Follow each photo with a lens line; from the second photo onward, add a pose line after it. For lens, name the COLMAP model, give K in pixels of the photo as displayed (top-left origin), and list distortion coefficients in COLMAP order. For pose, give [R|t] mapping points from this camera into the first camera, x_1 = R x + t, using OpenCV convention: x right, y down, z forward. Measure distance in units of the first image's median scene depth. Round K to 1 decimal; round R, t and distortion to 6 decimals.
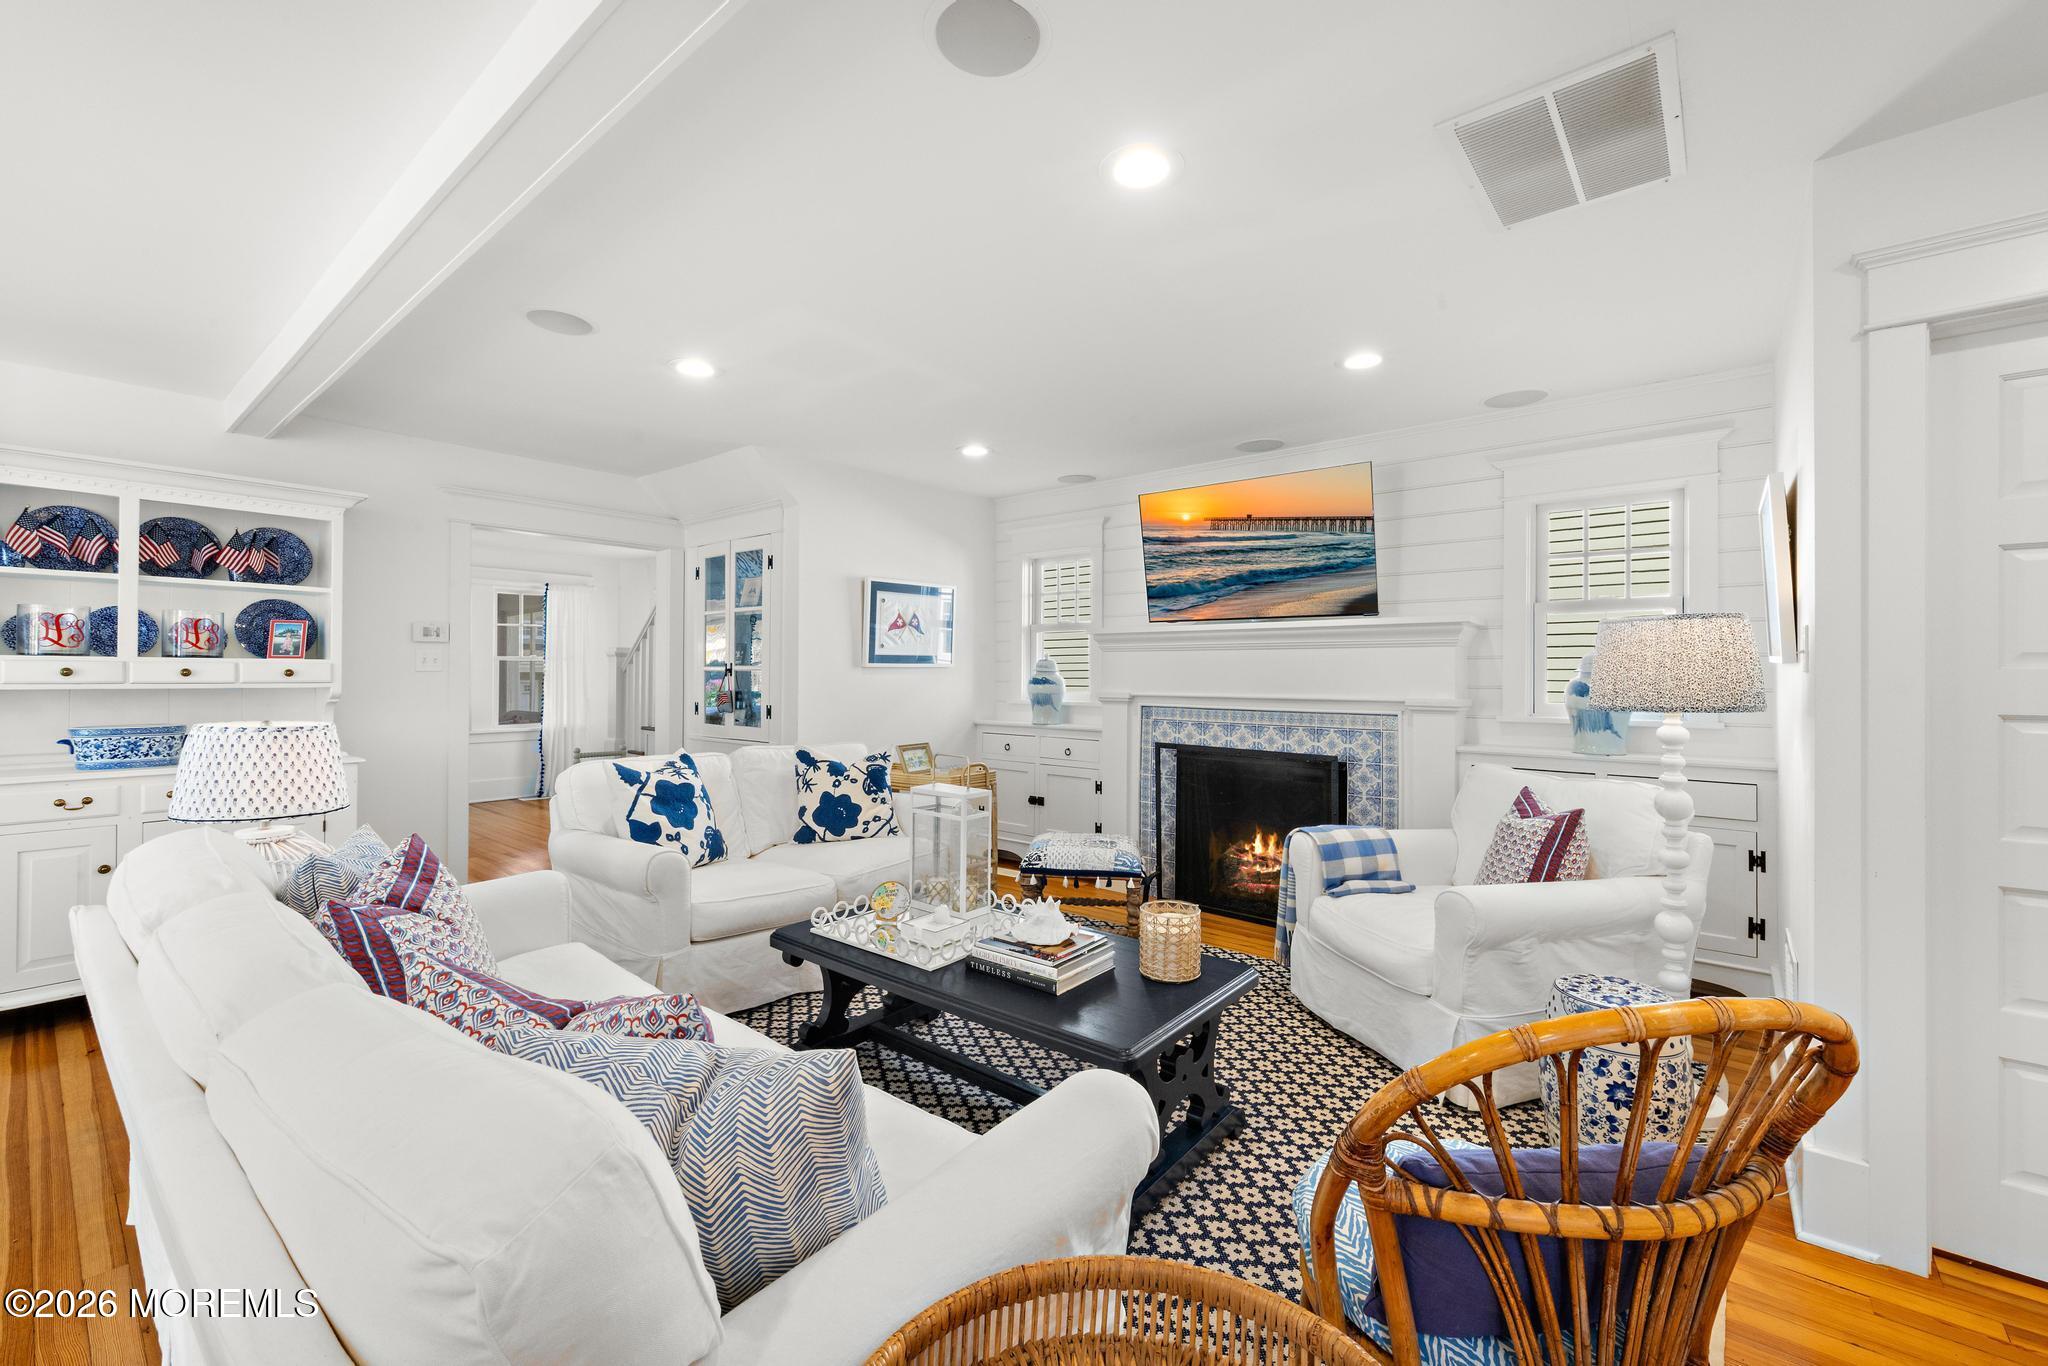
lens RADIAL K [[859.5, 0, 1024.0], [0, 859.5, 683.0], [0, 0, 1]] dist [-0.000858, -0.000020]
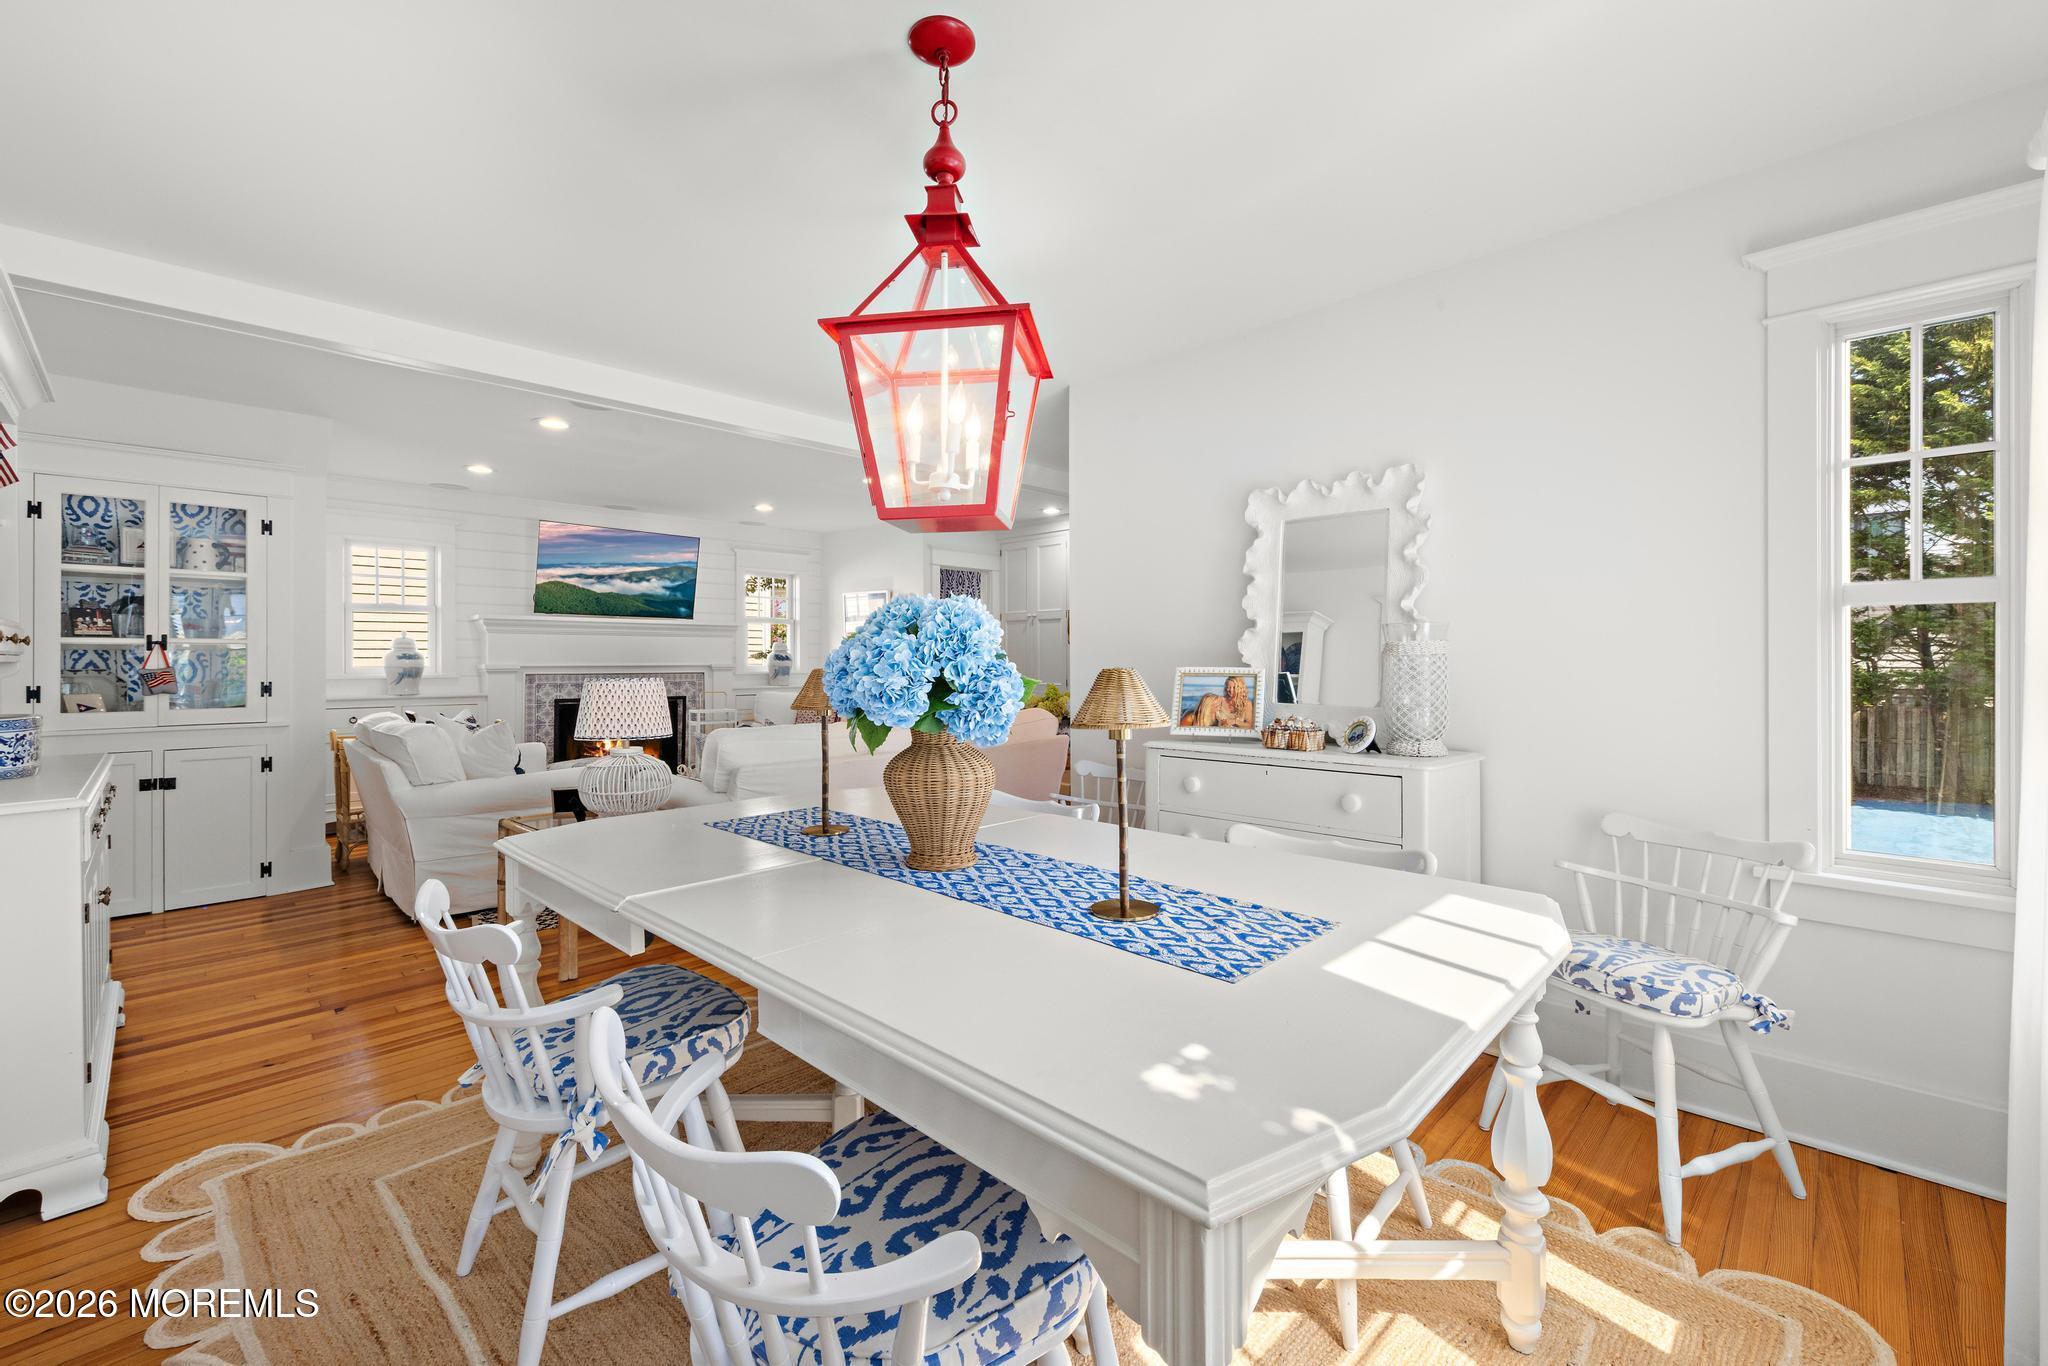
lens RADIAL K [[859.5, 0, 1024.0], [0, 859.5, 683.0], [0, 0, 1]] dist [-0.000858, -0.000020]
pose [[0.092182, -0.017618, 0.995586, -1.166957], [0.027130, 0.999517, 0.015175, 0.040791], [-0.995373, 0.025612, 0.092615, 0.075631]]
